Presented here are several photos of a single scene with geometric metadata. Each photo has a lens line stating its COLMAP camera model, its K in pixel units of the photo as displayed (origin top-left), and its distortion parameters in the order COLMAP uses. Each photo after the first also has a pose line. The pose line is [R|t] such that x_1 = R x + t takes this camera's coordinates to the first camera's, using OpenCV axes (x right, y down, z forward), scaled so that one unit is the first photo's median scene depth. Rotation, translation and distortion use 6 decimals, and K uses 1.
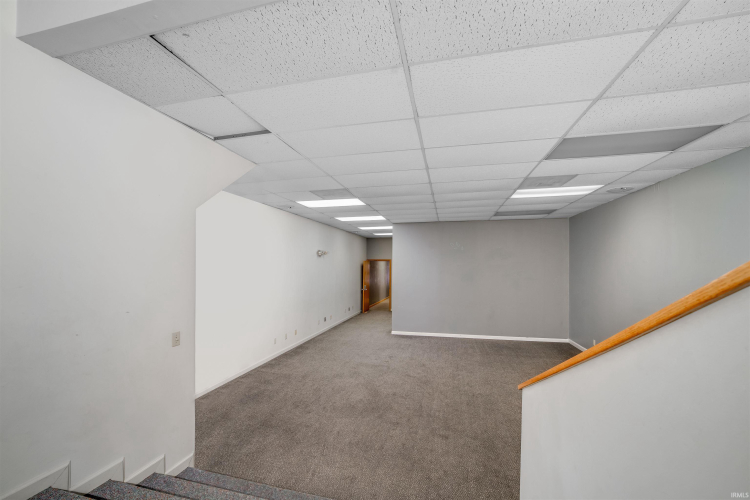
lens RADIAL K [[301.4, 0, 373.6], [0, 301.4, 264.3], [0, 0, 1]] dist [-0.002172, 0.000047]
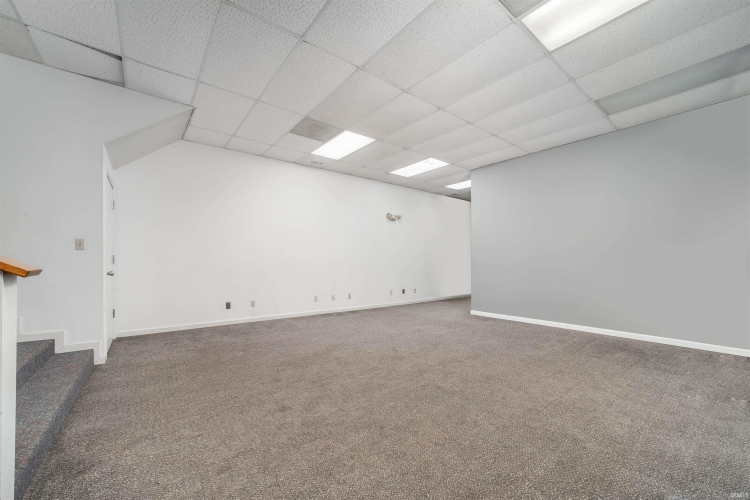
lens RADIAL K [[301.4, 0, 373.6], [0, 301.4, 264.3], [0, 0, 1]] dist [-0.002172, 0.000047]
pose [[0.773878, 0.002008, -0.633332, 0.404689], [0.000298, 0.999994, 0.003535, 0.115702], [0.633335, -0.002925, 0.773872, 0.285080]]
